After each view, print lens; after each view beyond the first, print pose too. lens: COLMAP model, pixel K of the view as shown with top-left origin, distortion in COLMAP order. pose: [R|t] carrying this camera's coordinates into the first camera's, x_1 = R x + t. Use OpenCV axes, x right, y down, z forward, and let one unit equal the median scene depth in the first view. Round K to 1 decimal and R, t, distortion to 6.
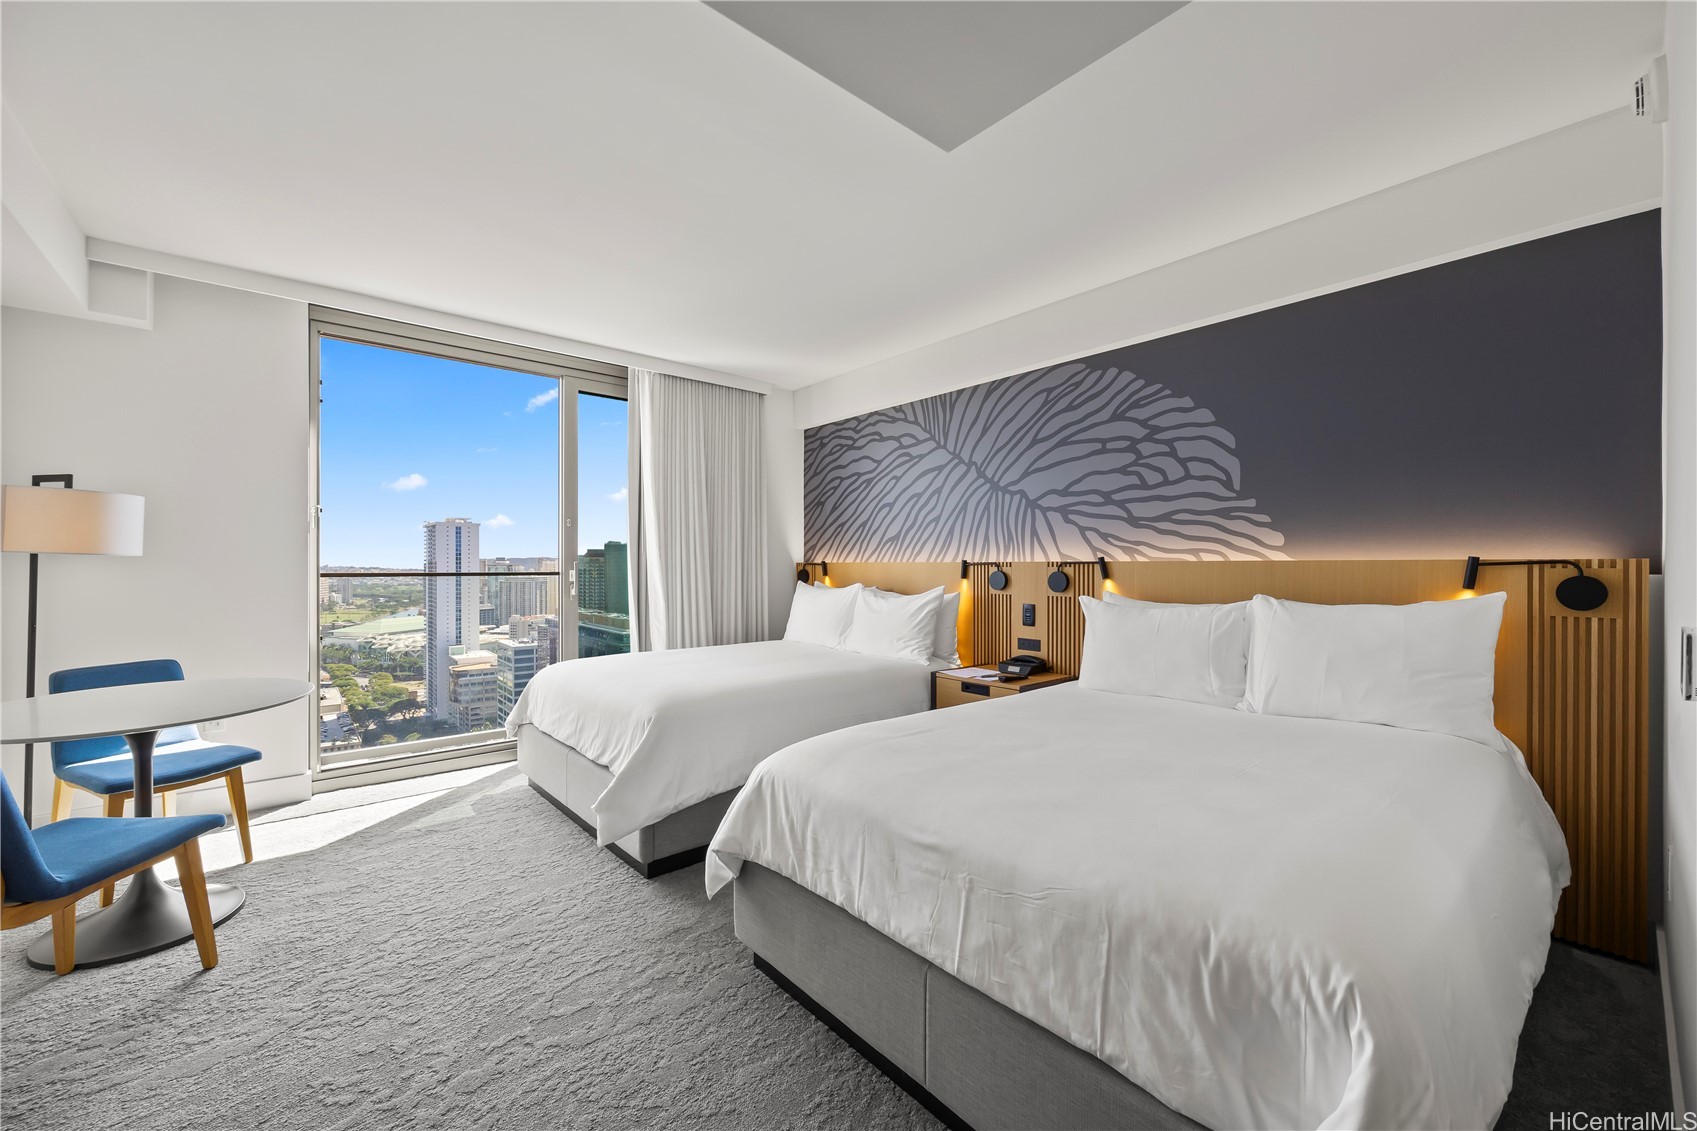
lens RADIAL K [[659.8, 0, 849.0], [0, 659.8, 567.5], [0, 0, 1]] dist [-0.001844, 0.000372]
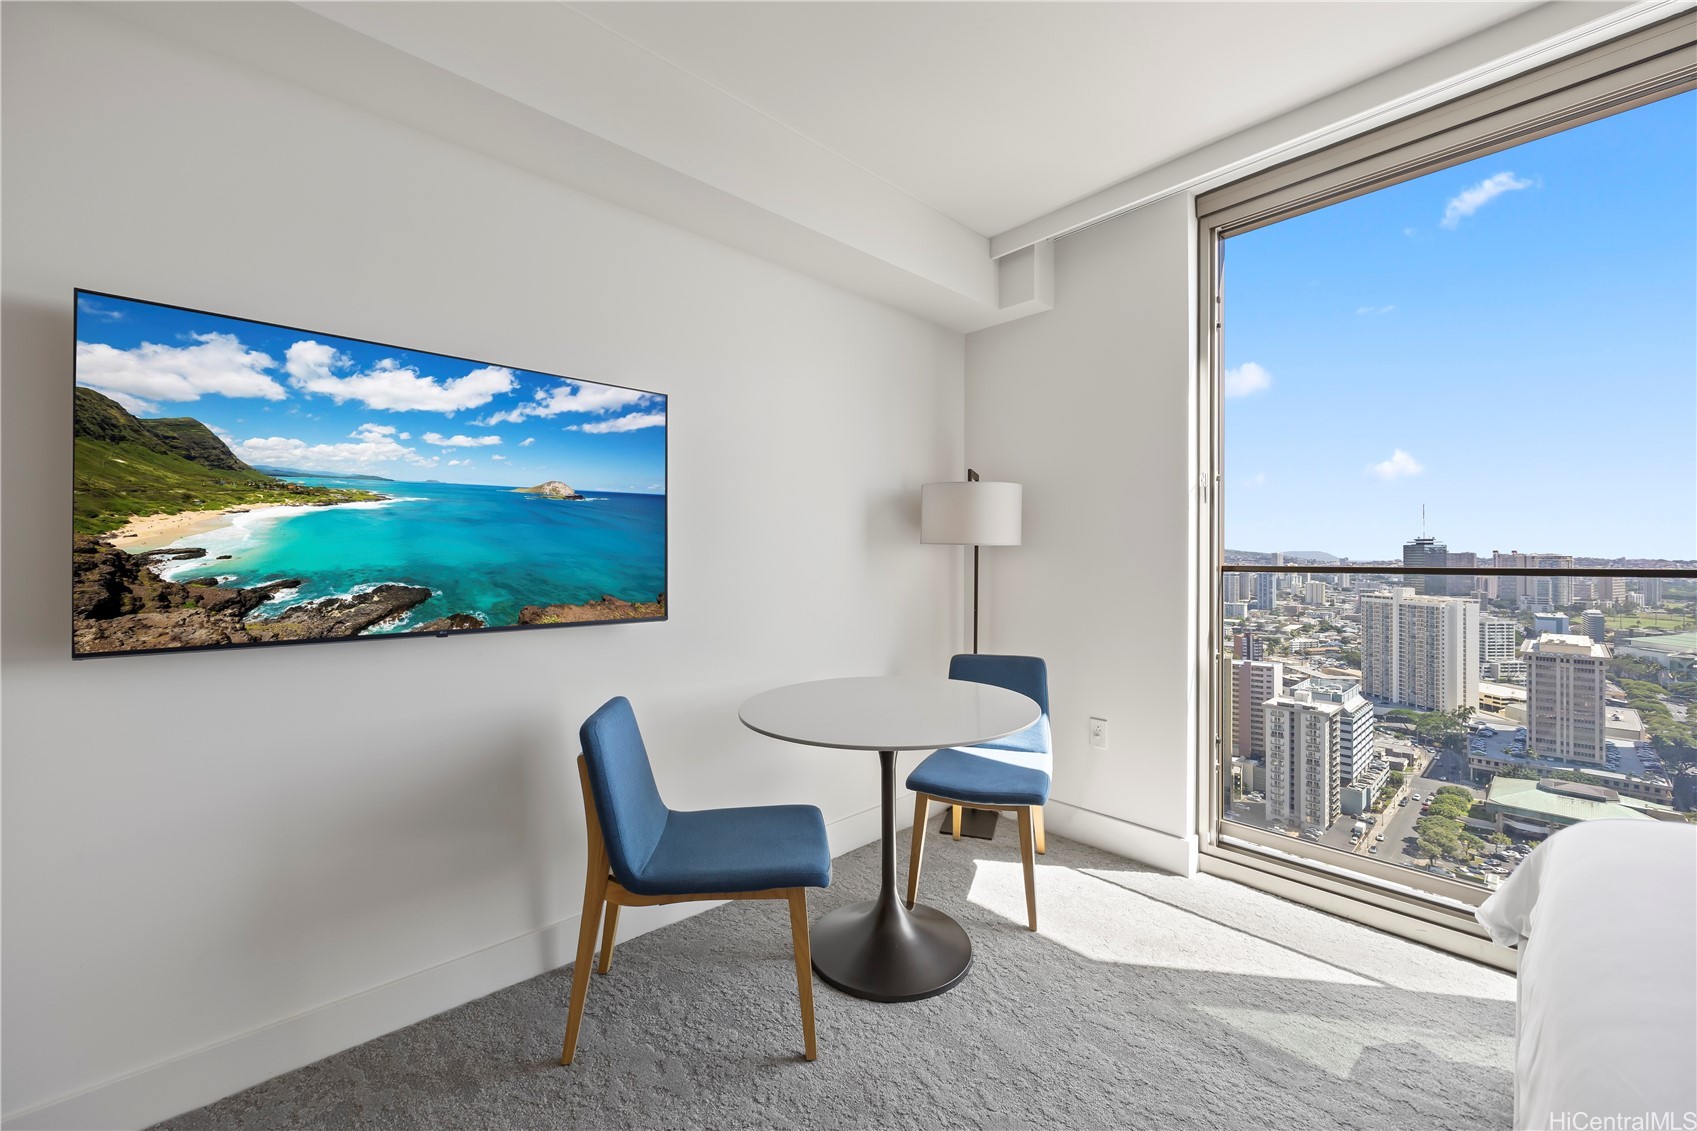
lens RADIAL K [[659.8, 0, 843.5], [0, 659.8, 569.7], [0, 0, 1]] dist [-0.001844, 0.000372]
pose [[0.028660, 0.011610, -0.999522, -0.120199], [0.001776, 0.999930, 0.011665, 0.004544], [0.999588, -0.002110, 0.028638, 0.689739]]
